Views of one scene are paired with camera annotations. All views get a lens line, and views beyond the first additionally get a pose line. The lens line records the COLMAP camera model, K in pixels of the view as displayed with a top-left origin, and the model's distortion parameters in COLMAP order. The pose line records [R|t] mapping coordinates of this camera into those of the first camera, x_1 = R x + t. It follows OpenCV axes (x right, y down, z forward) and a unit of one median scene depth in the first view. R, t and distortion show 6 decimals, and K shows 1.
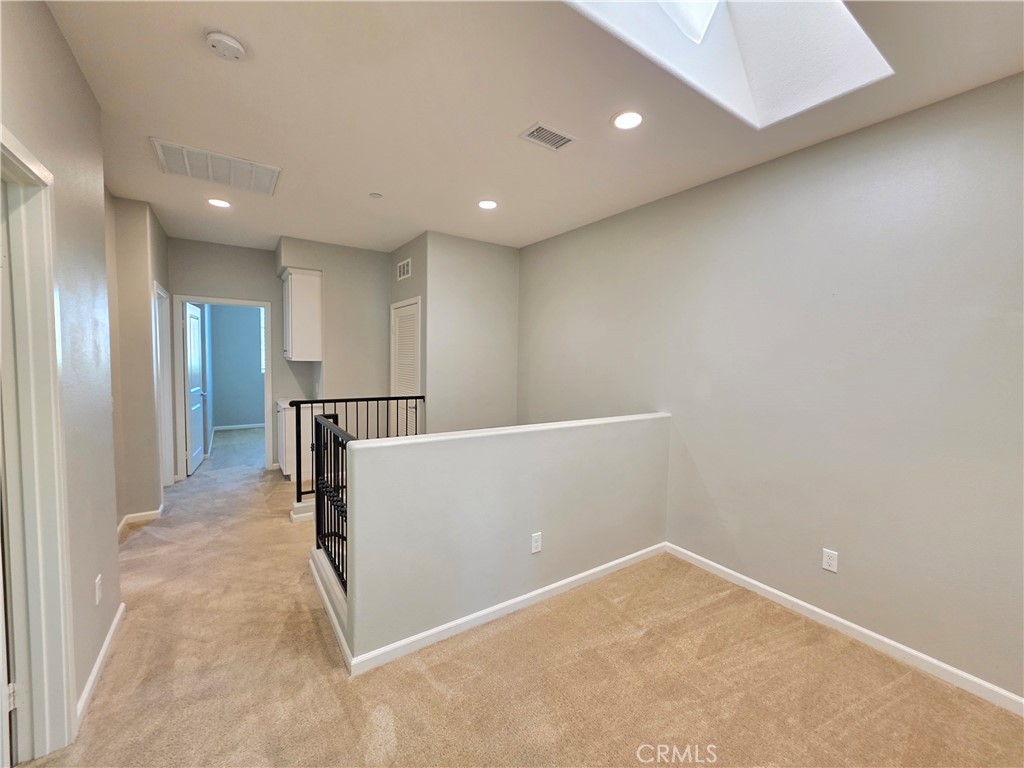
lens RADIAL K [[410.1, 0, 512.0], [0, 410.1, 382.5], [0, 0, 1]] dist [-0.003424, 0.001568]
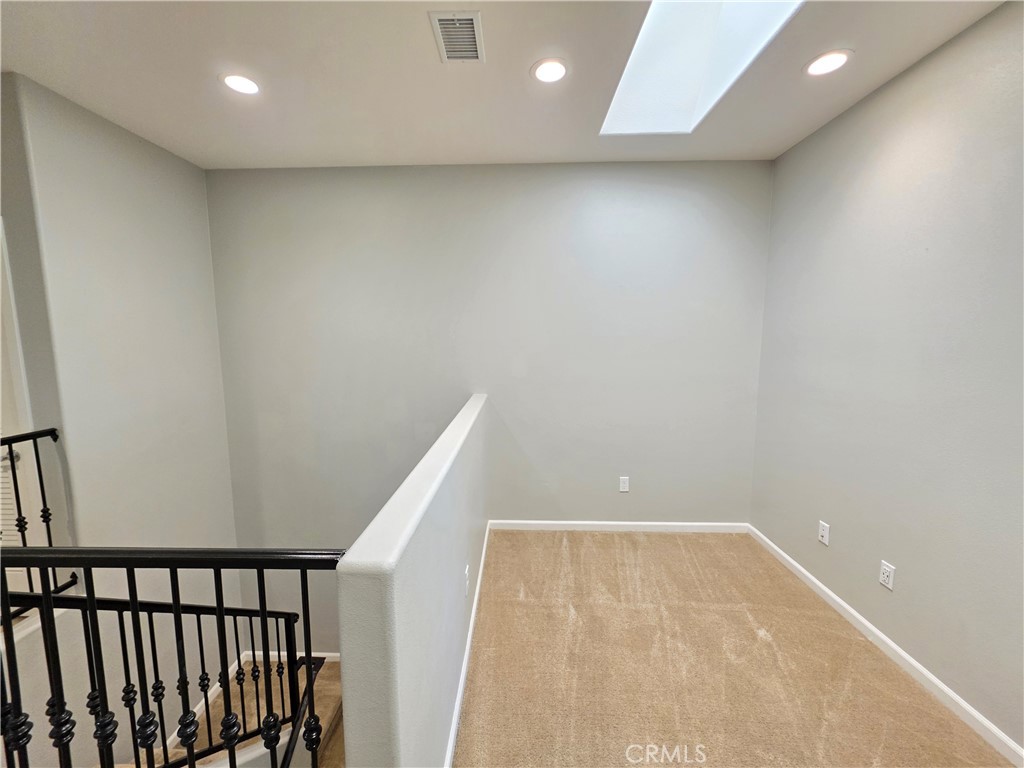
lens RADIAL K [[410.1, 0, 509.6], [0, 410.1, 382.9], [0, 0, 1]] dist [-0.003424, 0.001568]
pose [[0.594325, -0.117500, 0.795595, -0.473213], [0.067193, 0.993065, 0.096469, -0.055862], [-0.801413, -0.003875, 0.598098, 0.466169]]
